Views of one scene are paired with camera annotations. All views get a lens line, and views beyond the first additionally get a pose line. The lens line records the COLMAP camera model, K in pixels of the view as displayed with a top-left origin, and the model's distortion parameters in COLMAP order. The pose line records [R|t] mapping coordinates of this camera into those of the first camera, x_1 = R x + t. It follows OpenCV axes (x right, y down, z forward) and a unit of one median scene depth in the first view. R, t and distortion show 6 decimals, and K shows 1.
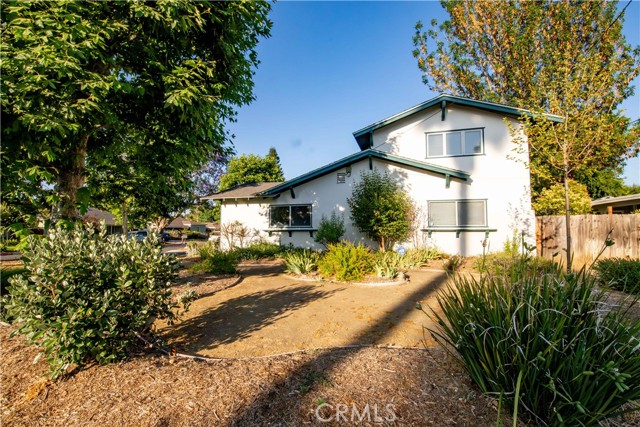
lens RADIAL K [[287.0, 0, 320.0], [0, 287.0, 213.5], [0, 0, 1]] dist [-0.004162, -0.000783]
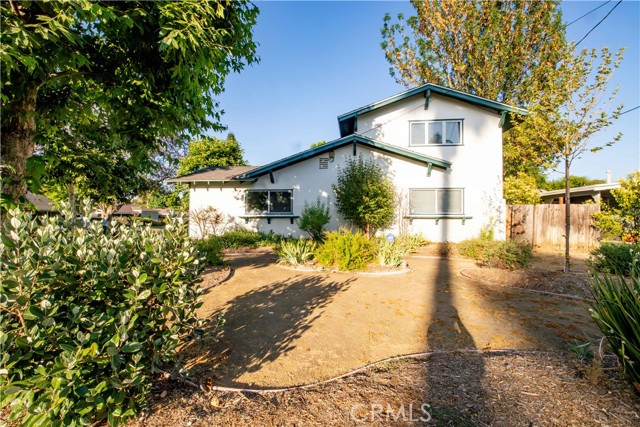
lens RADIAL K [[275.2, 0, 320.0], [0, 275.2, 213.5], [0, 0, 1]] dist [-0.000105, -0.007566]
pose [[0.986489, 0.006401, 0.163700, -0.098997], [-0.013610, 0.998984, 0.042955, 0.007066], [-0.163259, -0.044603, 0.985575, 0.084768]]
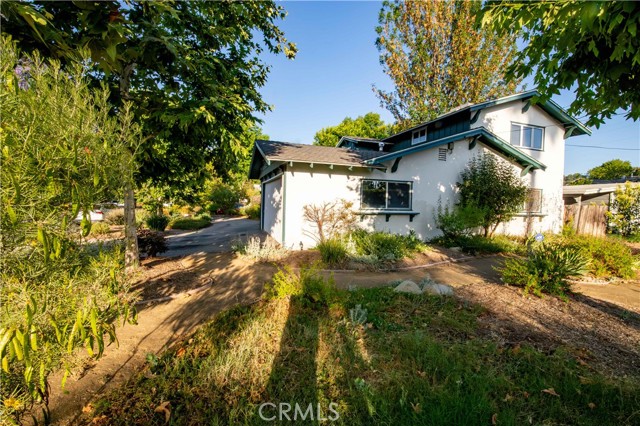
lens RADIAL K [[287.0, 0, 320.0], [0, 287.0, 213.0], [0, 0, 1]] dist [-0.004162, -0.000783]
pose [[0.825978, 0.010732, 0.563600, -0.793096], [-0.046539, 0.997704, 0.049207, 0.032418], [-0.561777, -0.066874, 0.824581, 0.524220]]
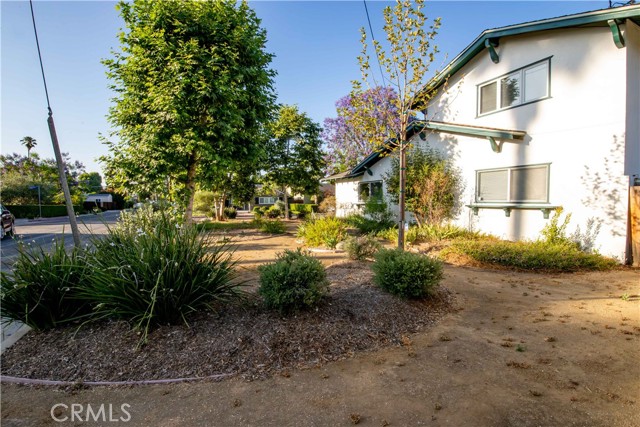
lens RADIAL K [[287.0, 0, 320.0], [0, 287.0, 213.5], [0, 0, 1]] dist [-0.004162, -0.000783]
pose [[0.663176, 0.039726, -0.747409, 0.700949], [0.027929, 0.996582, 0.077751, 0.001668], [0.747942, -0.072437, 0.659799, 0.118046]]
